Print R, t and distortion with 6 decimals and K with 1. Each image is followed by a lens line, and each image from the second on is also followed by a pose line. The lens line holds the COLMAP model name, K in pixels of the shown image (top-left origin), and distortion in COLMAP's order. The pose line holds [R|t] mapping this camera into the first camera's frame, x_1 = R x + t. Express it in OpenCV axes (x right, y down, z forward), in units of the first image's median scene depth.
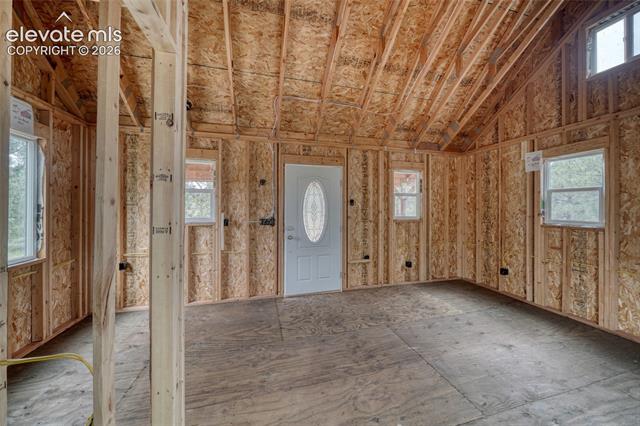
lens RADIAL K [[225.1, 0, 319.7], [0, 225.1, 207.6], [0, 0, 1]] dist [-0.001020, -0.000056]
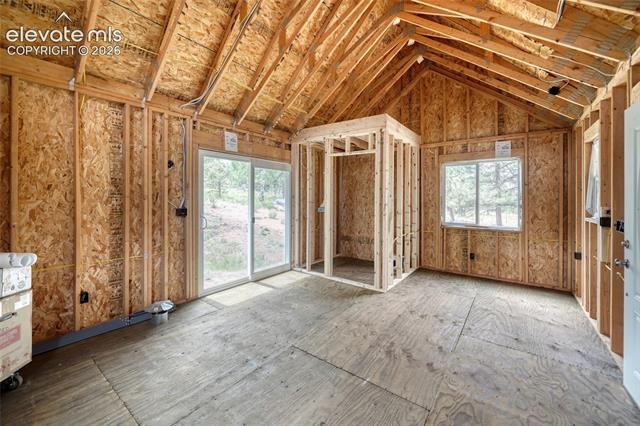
lens RADIAL K [[264.3, 0, 320.1], [0, 264.3, 197.8], [0, 0, 1]] dist [0.000395, 0.000033]
pose [[-0.783241, -0.009263, -0.621649, 0.708565], [-0.011586, 0.999933, -0.000302, 0.004769], [0.621610, 0.006966, -0.783296, 1.035667]]
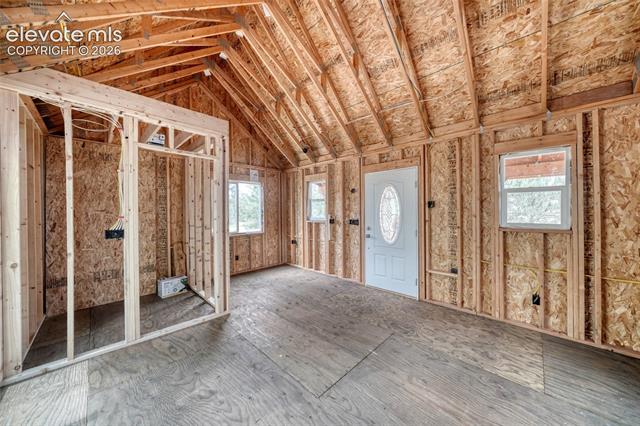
lens RADIAL K [[222.3, 0, 320.0], [0, 222.3, 213.0], [0, 0, 1]] dist [-0.000542, -0.000061]
pose [[0.512680, 0.004184, -0.858569, 0.734429], [0.005549, 0.999951, 0.008187, 0.000939], [0.858562, -0.008961, 0.512632, 0.194978]]
